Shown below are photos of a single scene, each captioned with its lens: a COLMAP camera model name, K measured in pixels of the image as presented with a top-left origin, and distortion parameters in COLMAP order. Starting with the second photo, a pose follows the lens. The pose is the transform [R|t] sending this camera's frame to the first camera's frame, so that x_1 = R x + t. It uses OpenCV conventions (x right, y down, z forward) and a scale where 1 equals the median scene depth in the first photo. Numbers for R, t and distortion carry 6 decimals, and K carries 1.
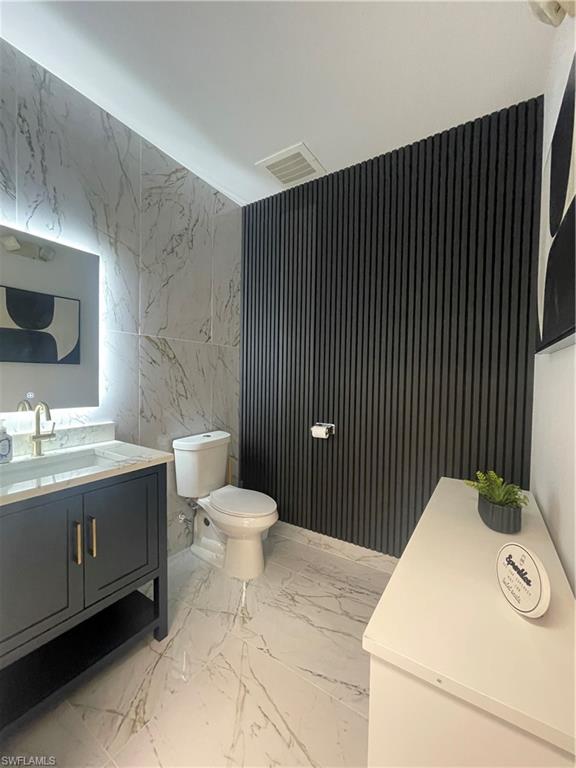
lens RADIAL K [[312.3, 0, 286.6], [0, 312.3, 382.4], [0, 0, 1]] dist [-0.003458, 0.001270]
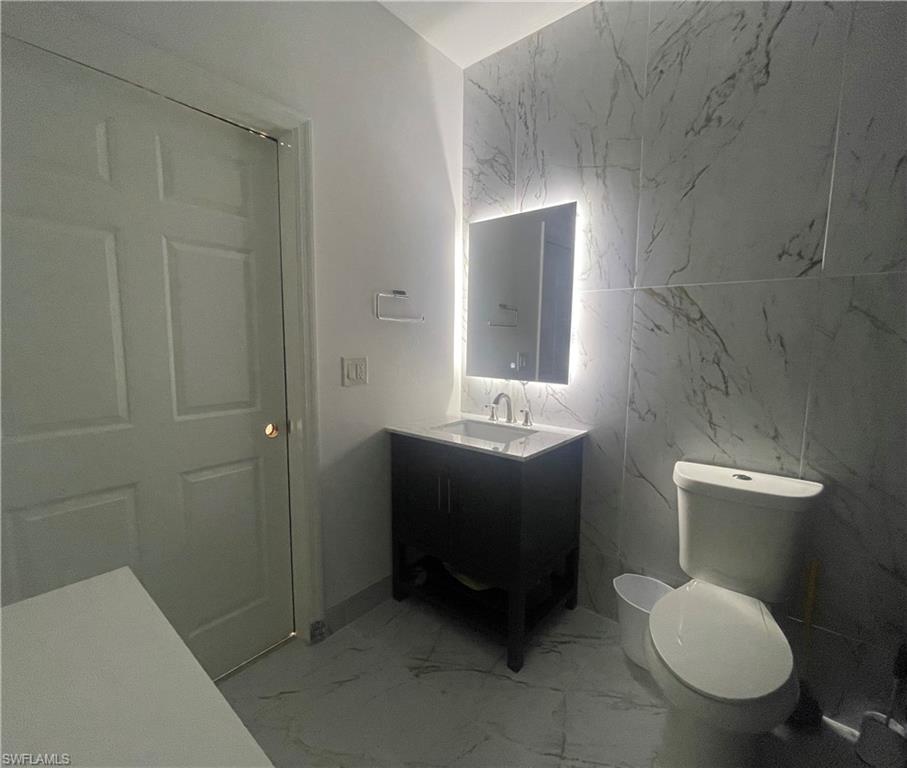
lens RADIAL K [[413.1, 0, 452.5], [0, 413.1, 382.2], [0, 0, 1]] dist [0.001869, 0.000821]
pose [[-0.121240, 0.085827, -0.988906, 0.464054], [-0.036155, 0.995212, 0.090807, -0.017210], [0.991965, 0.046764, -0.117557, 0.692275]]
